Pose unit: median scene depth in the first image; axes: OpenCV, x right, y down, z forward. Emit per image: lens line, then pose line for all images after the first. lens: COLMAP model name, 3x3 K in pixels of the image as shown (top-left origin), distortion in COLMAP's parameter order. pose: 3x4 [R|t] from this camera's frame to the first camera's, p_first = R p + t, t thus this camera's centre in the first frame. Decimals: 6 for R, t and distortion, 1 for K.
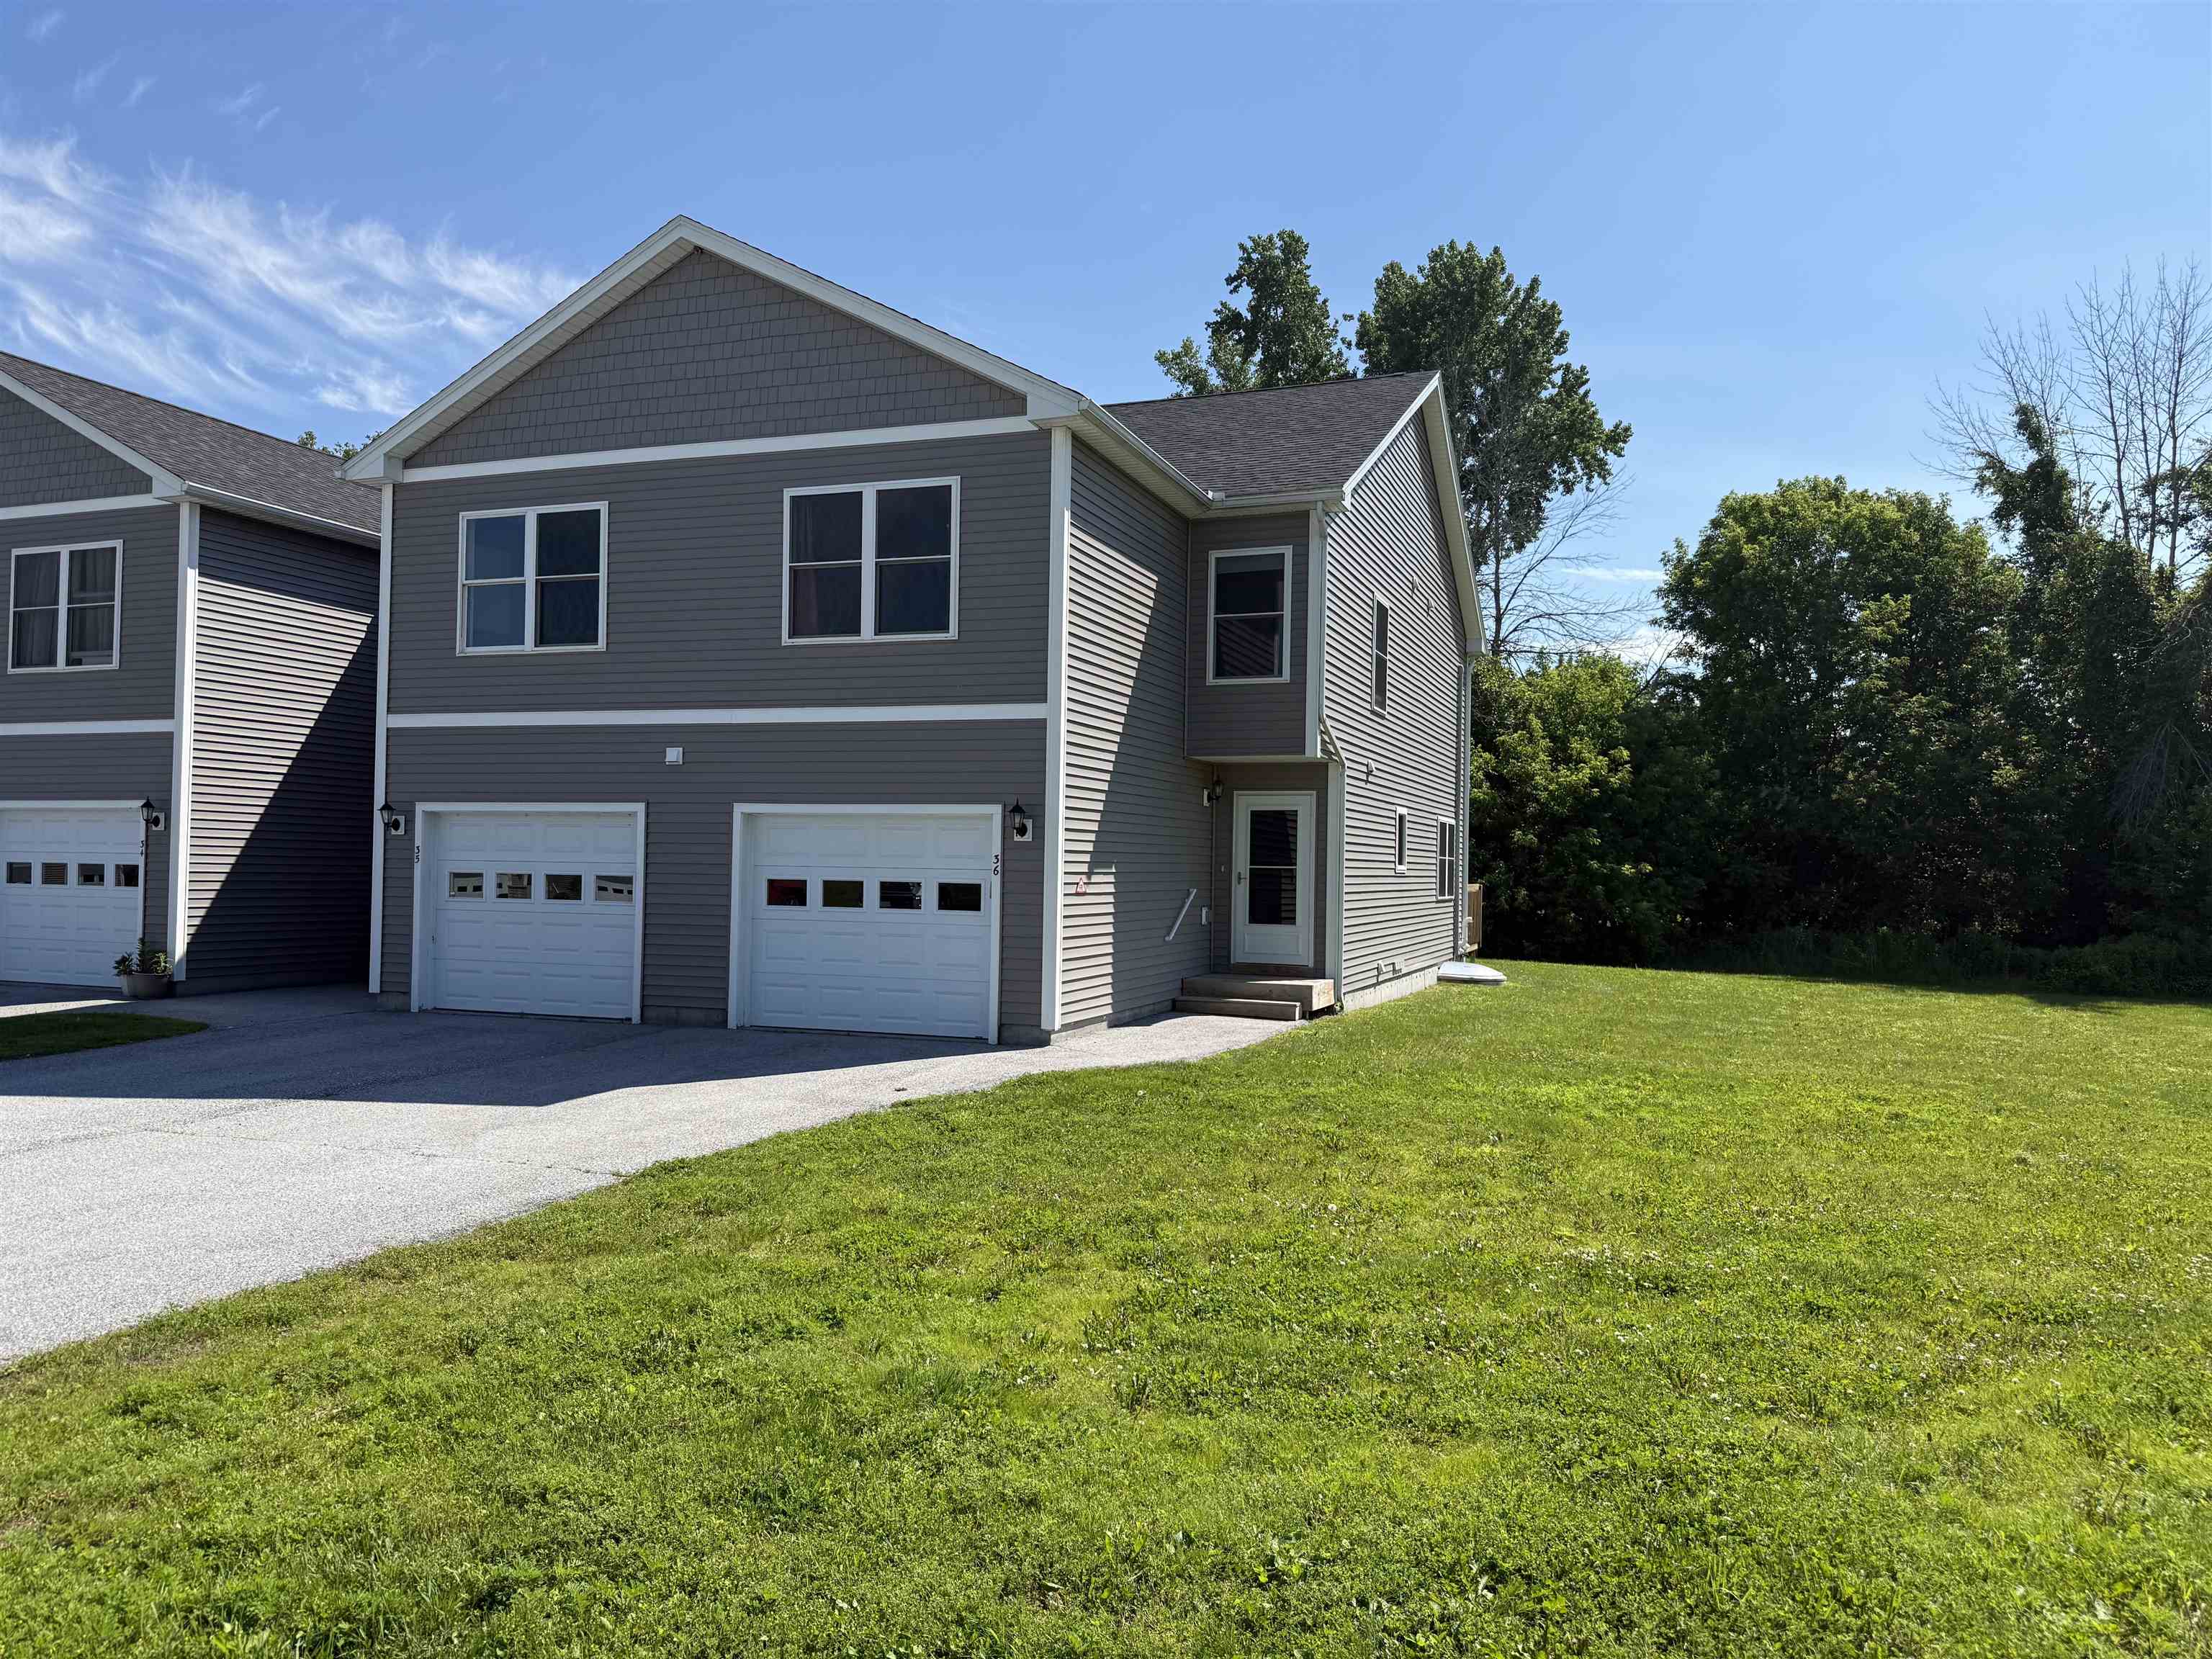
lens RADIAL K [[1573.0, 0, 1111.6], [0, 1573.0, 844.9], [0, 0, 1]] dist [0.055666, -0.050477]
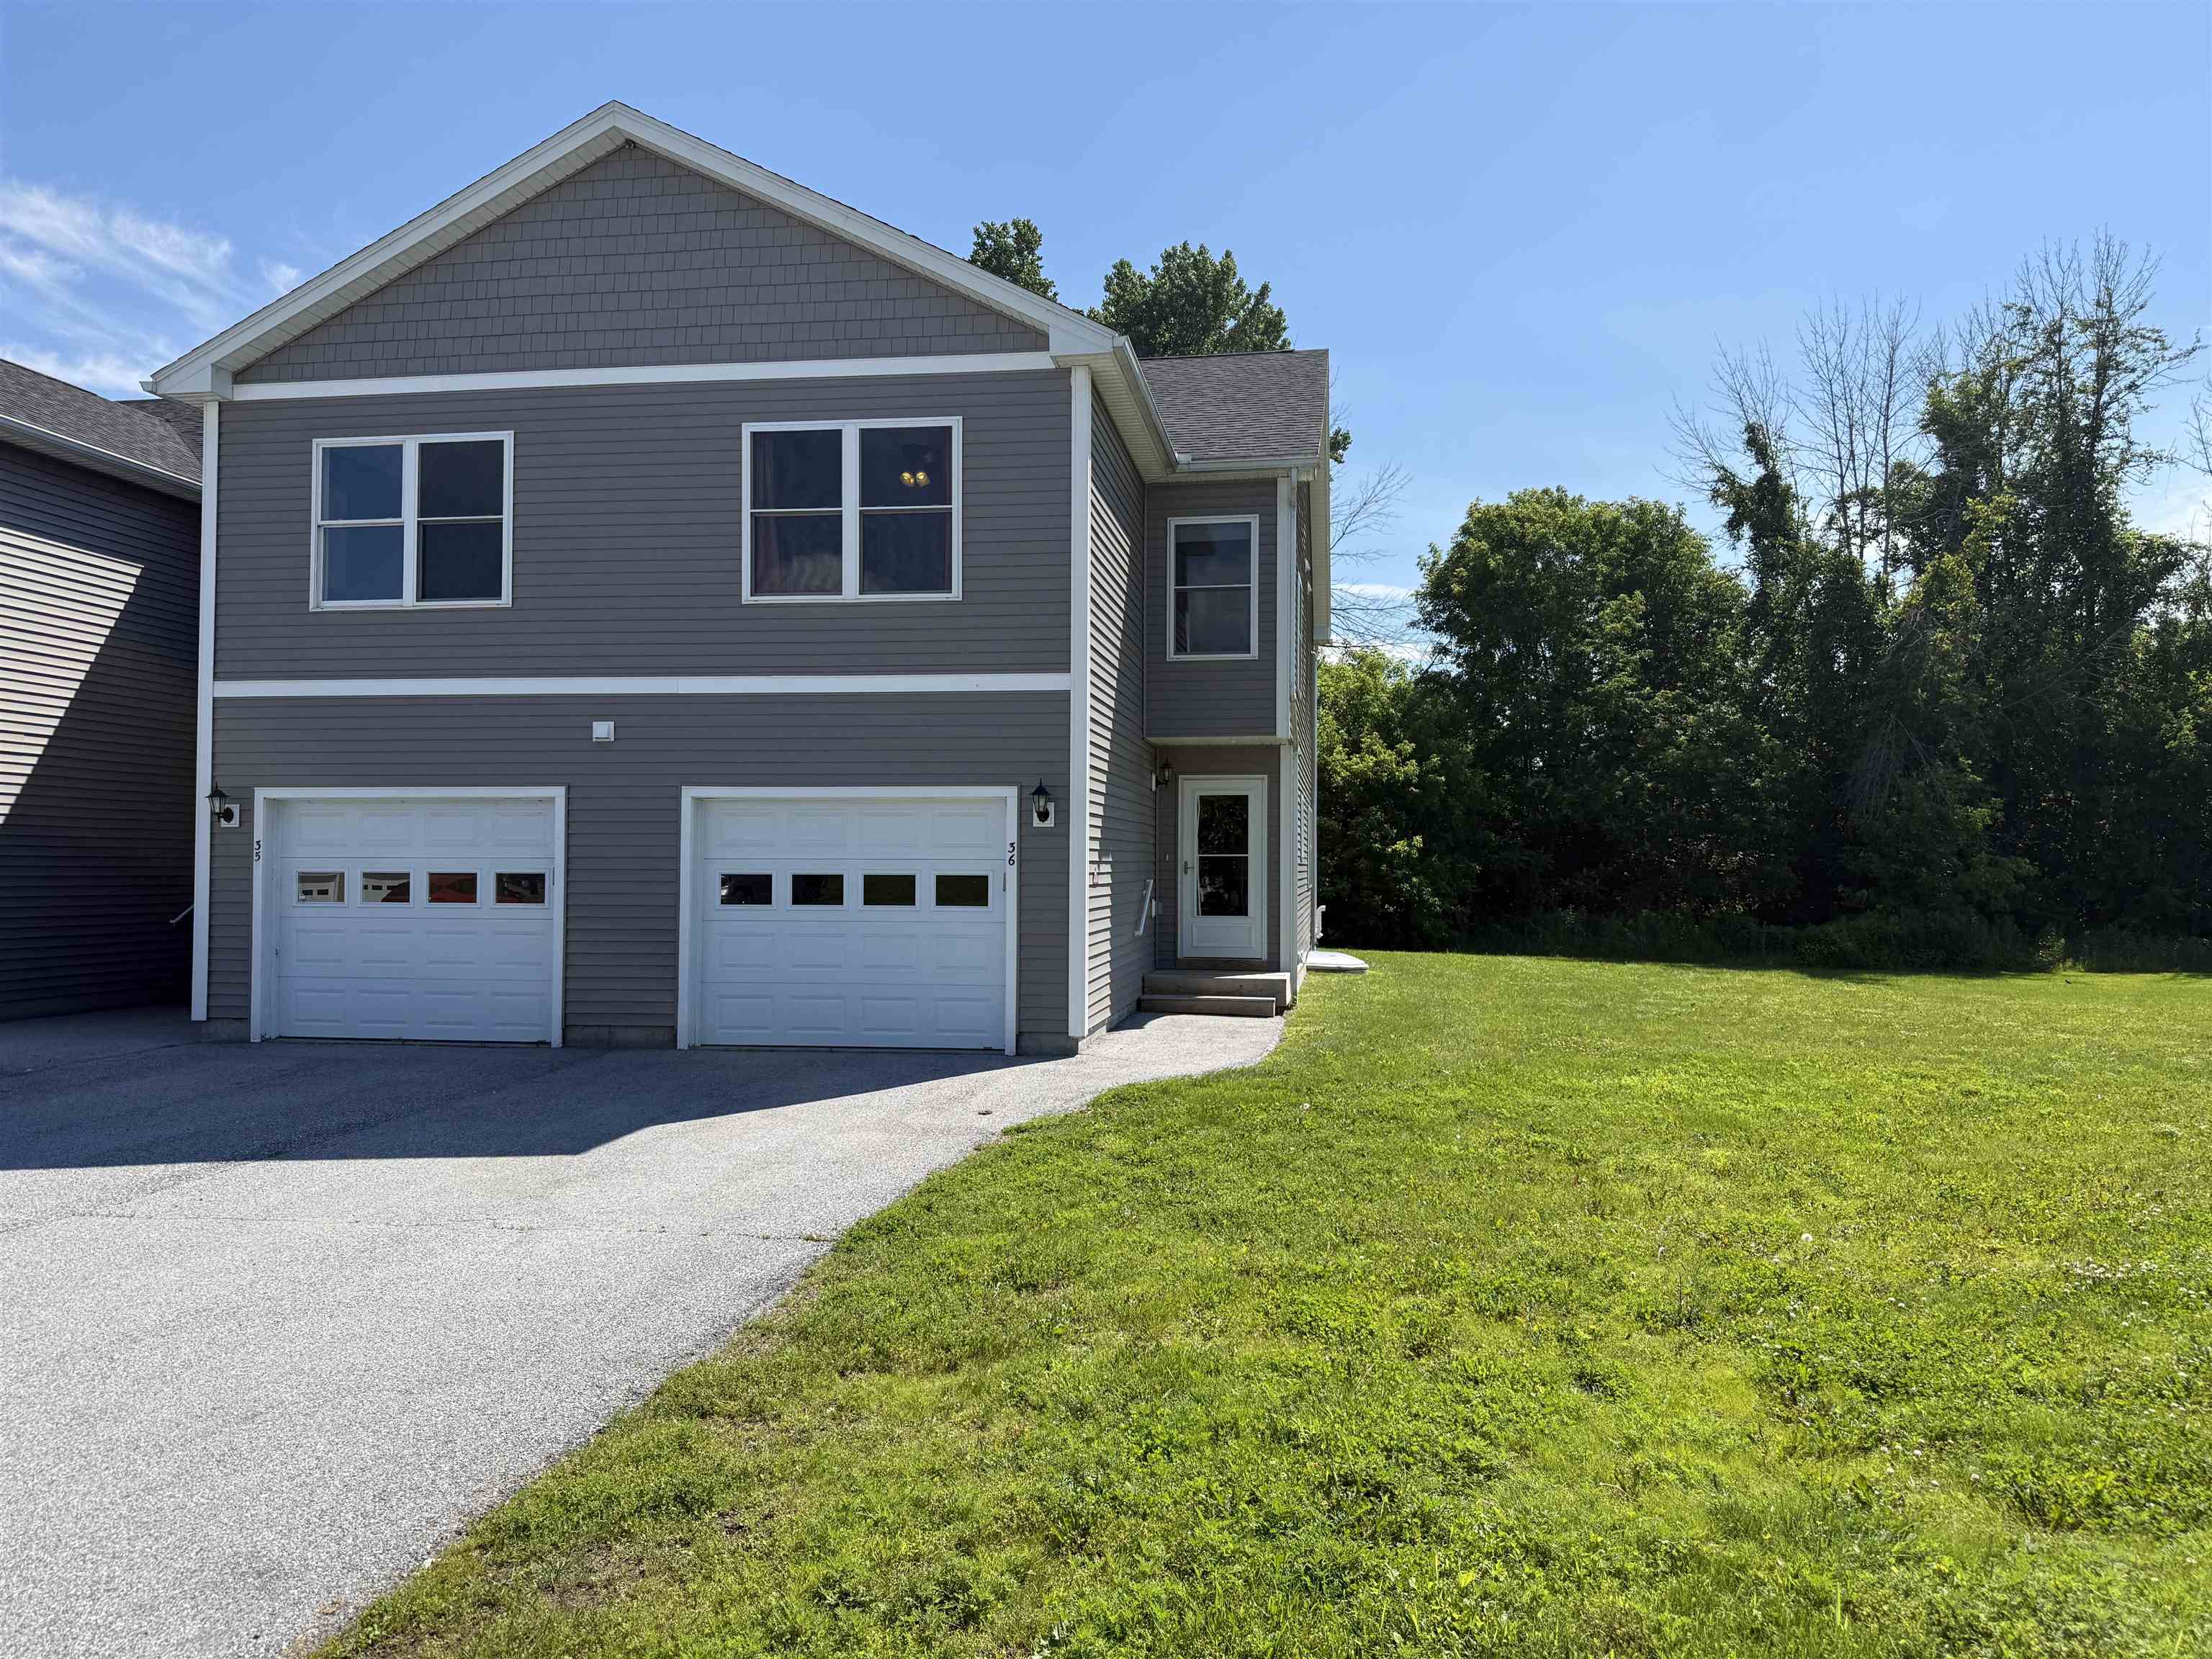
lens RADIAL K [[1573.0, 0, 1122.7], [0, 1573.0, 827.3], [0, 0, 1]] dist [0.055666, -0.050477]
pose [[0.978563, -0.007744, 0.205802, -0.167655], [0.009579, 0.999923, -0.007923, 0.004598], [-0.205724, 0.009725, 0.978562, 0.098720]]
